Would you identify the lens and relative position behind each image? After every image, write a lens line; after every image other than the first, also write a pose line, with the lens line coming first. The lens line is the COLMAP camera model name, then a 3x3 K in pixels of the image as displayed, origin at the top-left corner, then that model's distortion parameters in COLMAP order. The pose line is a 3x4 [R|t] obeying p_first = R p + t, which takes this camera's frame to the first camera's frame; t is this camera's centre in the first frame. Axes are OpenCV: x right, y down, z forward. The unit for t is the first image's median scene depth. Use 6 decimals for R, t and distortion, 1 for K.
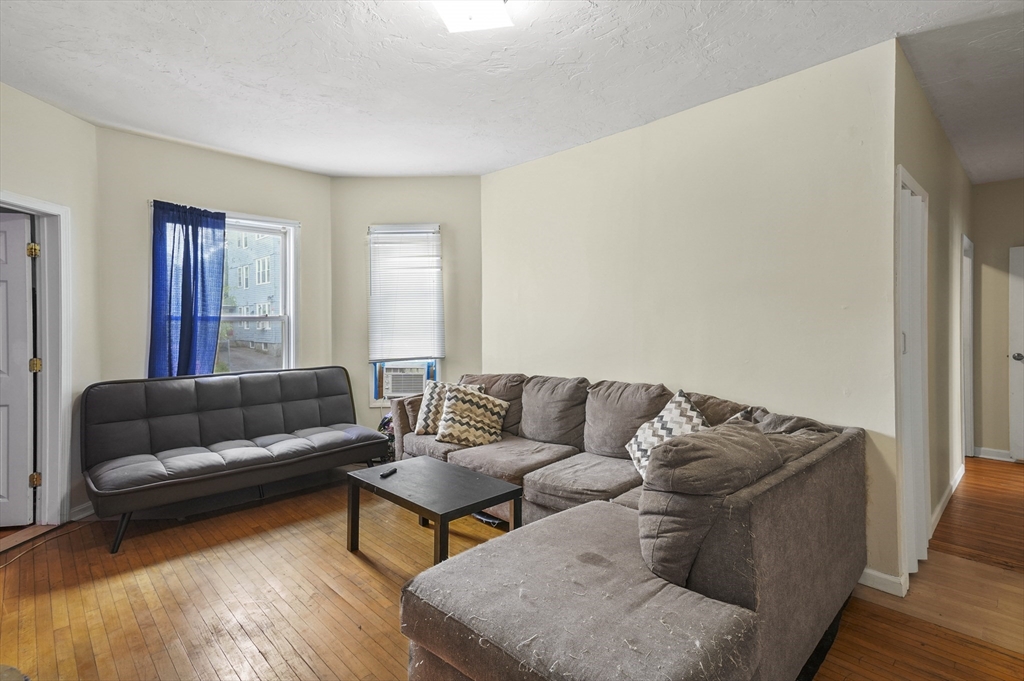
lens RADIAL K [[489.3, 0, 511.7], [0, 489.3, 322.3], [0, 0, 1]] dist [0.017401, 0.001341]
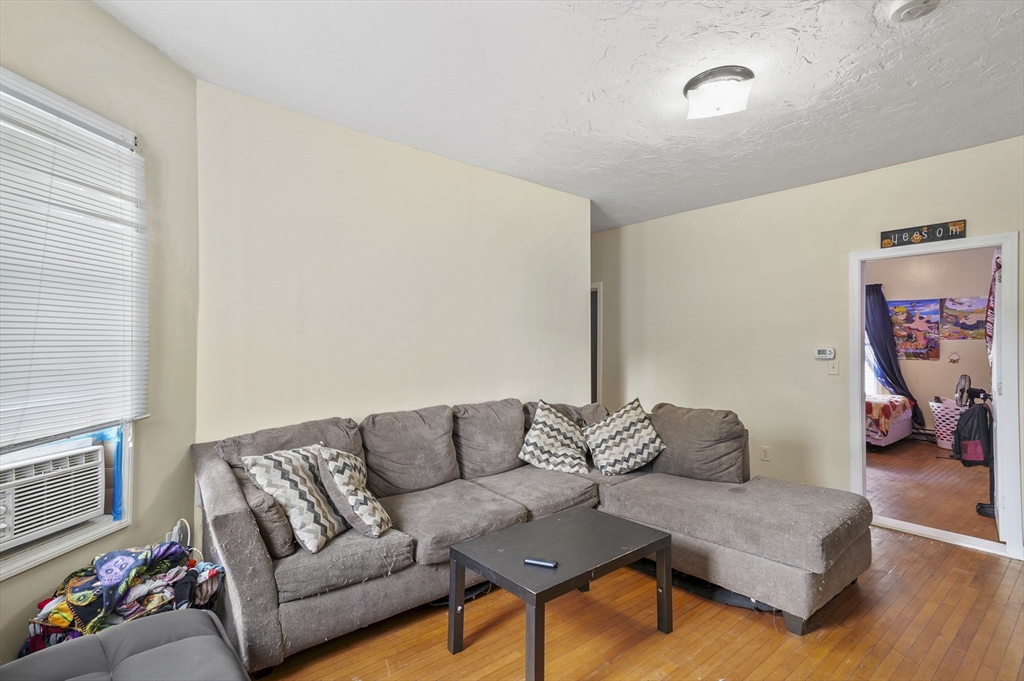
lens RADIAL K [[496.3, 0, 507.5], [0, 496.3, 339.3], [0, 0, 1]] dist [0.021266, 0.013967]
pose [[0.080546, 0.018905, 0.996572, -0.704707], [-0.010464, 0.999781, -0.018120, 0.000448], [-0.996696, -0.008969, 0.080726, 0.716371]]
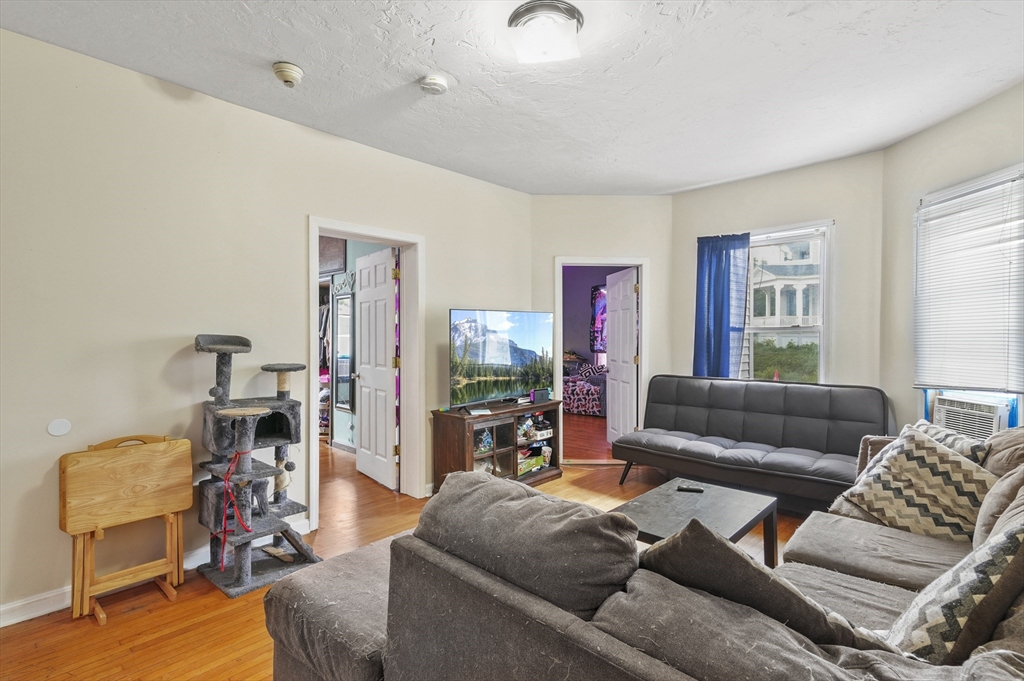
lens RADIAL K [[496.3, 0, 507.5], [0, 496.3, 339.3], [0, 0, 1]] dist [0.021266, 0.013967]
pose [[0.040628, 0.012088, -0.999101, 0.510522], [0.003071, 0.999921, 0.012223, -0.000843], [0.999170, -0.003565, 0.040588, 0.429358]]
